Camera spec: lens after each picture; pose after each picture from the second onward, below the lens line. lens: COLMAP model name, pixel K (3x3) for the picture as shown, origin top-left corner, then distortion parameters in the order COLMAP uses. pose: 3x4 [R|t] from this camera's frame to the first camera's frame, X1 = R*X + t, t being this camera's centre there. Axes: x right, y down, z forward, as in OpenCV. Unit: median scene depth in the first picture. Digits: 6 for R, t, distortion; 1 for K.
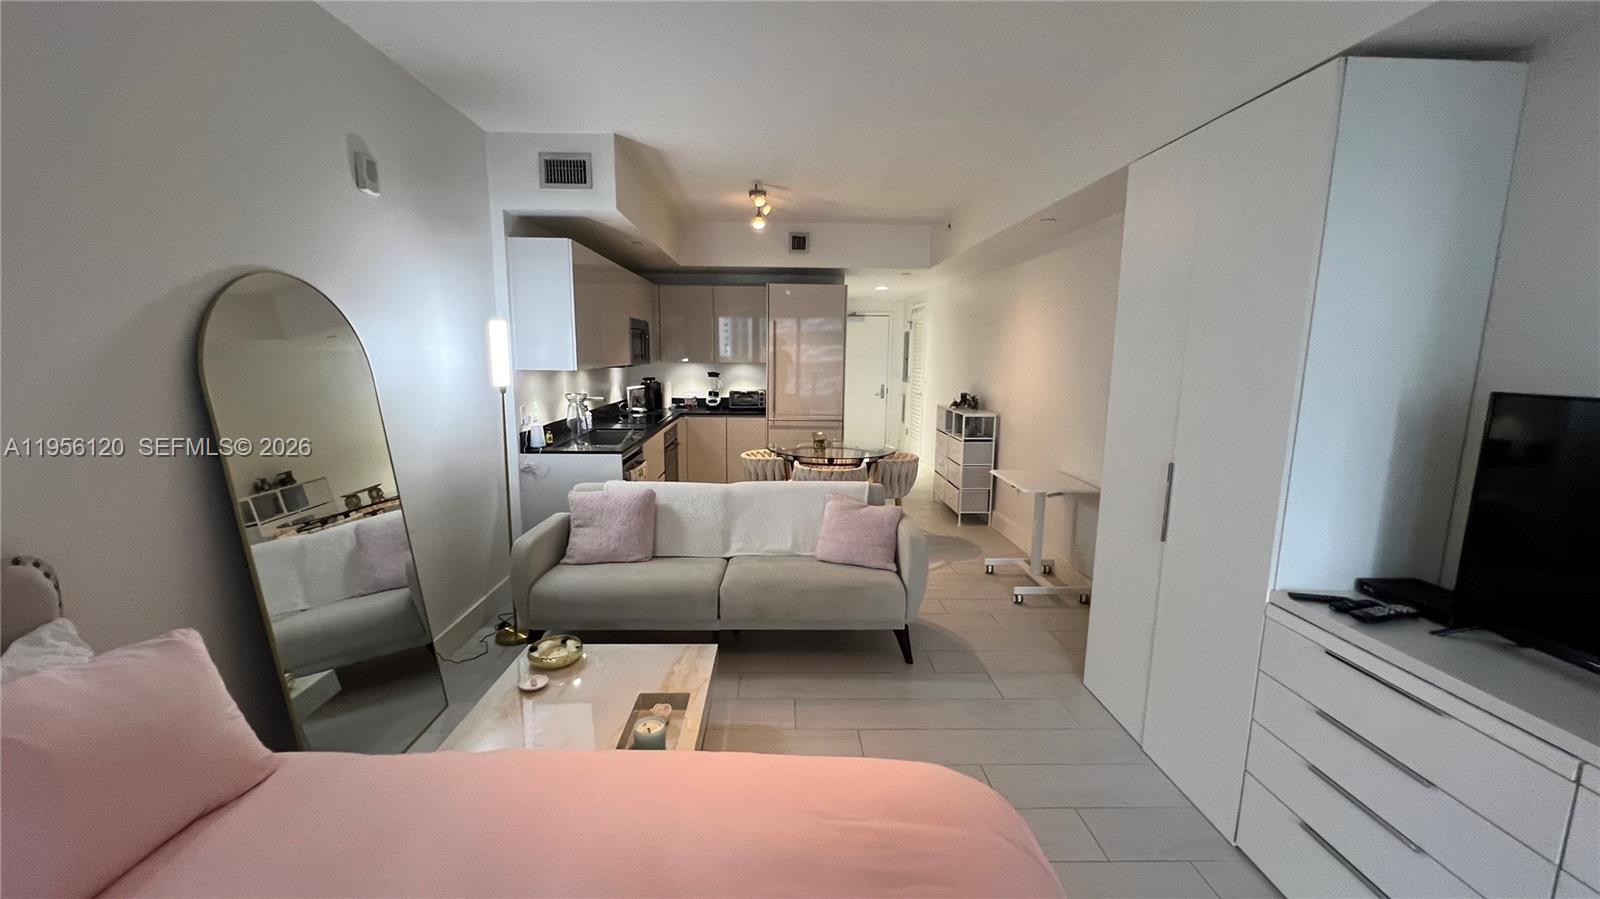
lens RADIAL K [[632.6, 0, 799.7], [0, 632.6, 454.9], [0, 0, 1]] dist [-0.011005, 0.000490]
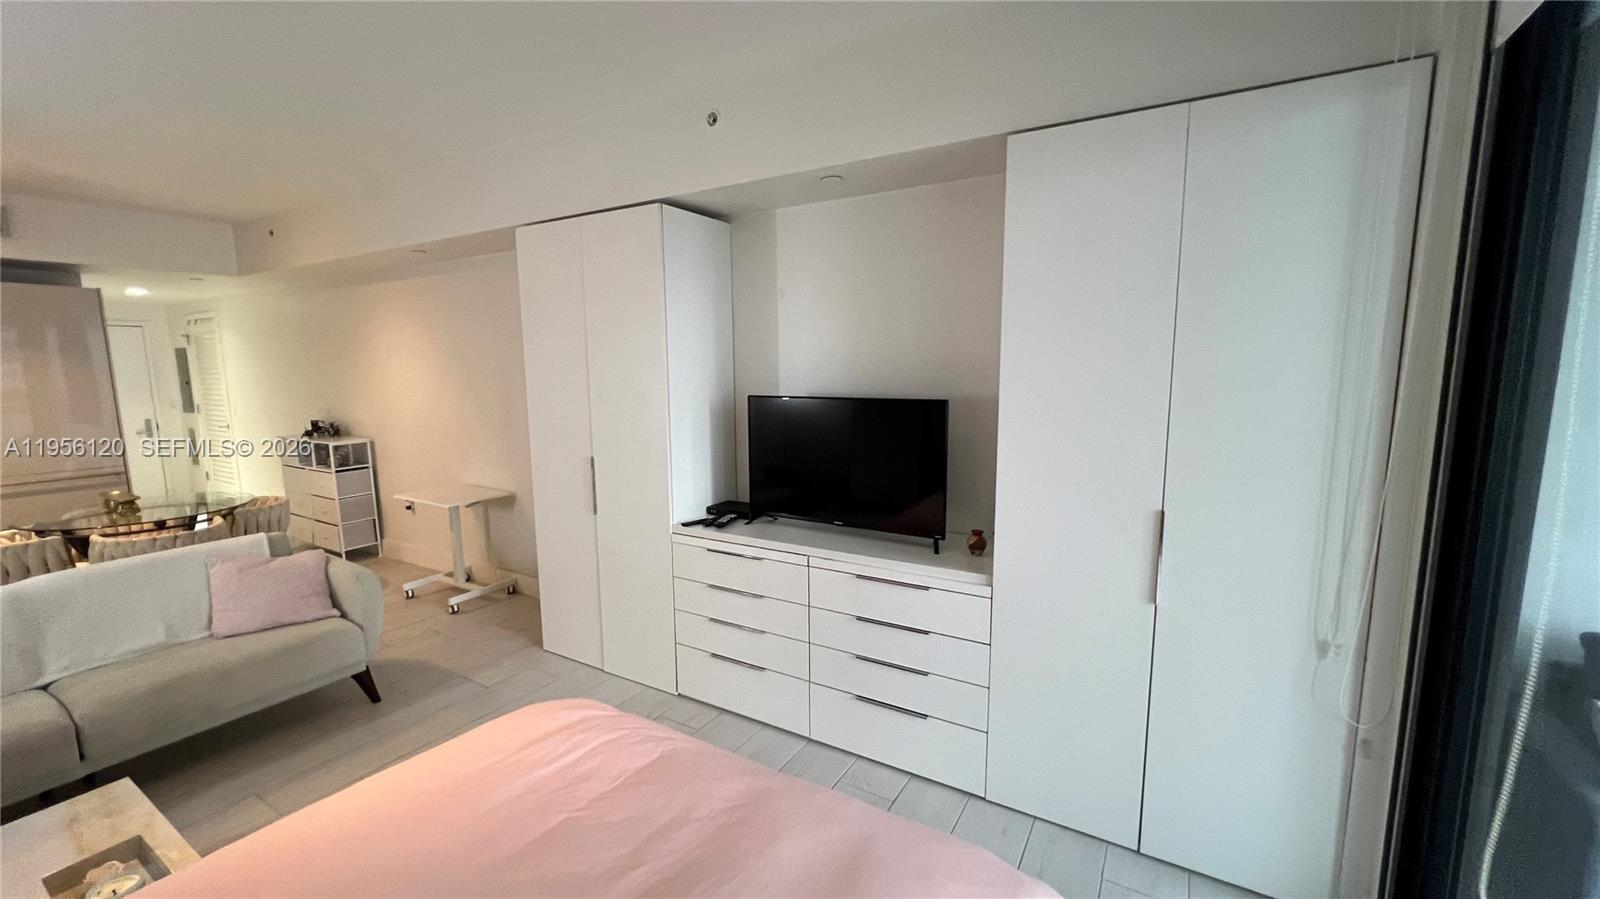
lens RADIAL K [[632.6, 0, 799.7], [0, 632.6, 454.9], [0, 0, 1]] dist [-0.011005, 0.000490]
pose [[0.537965, -0.135368, 0.832027, -0.201870], [0.148670, 0.986786, 0.064420, -0.008687], [-0.829754, 0.089042, 0.550981, -0.090292]]
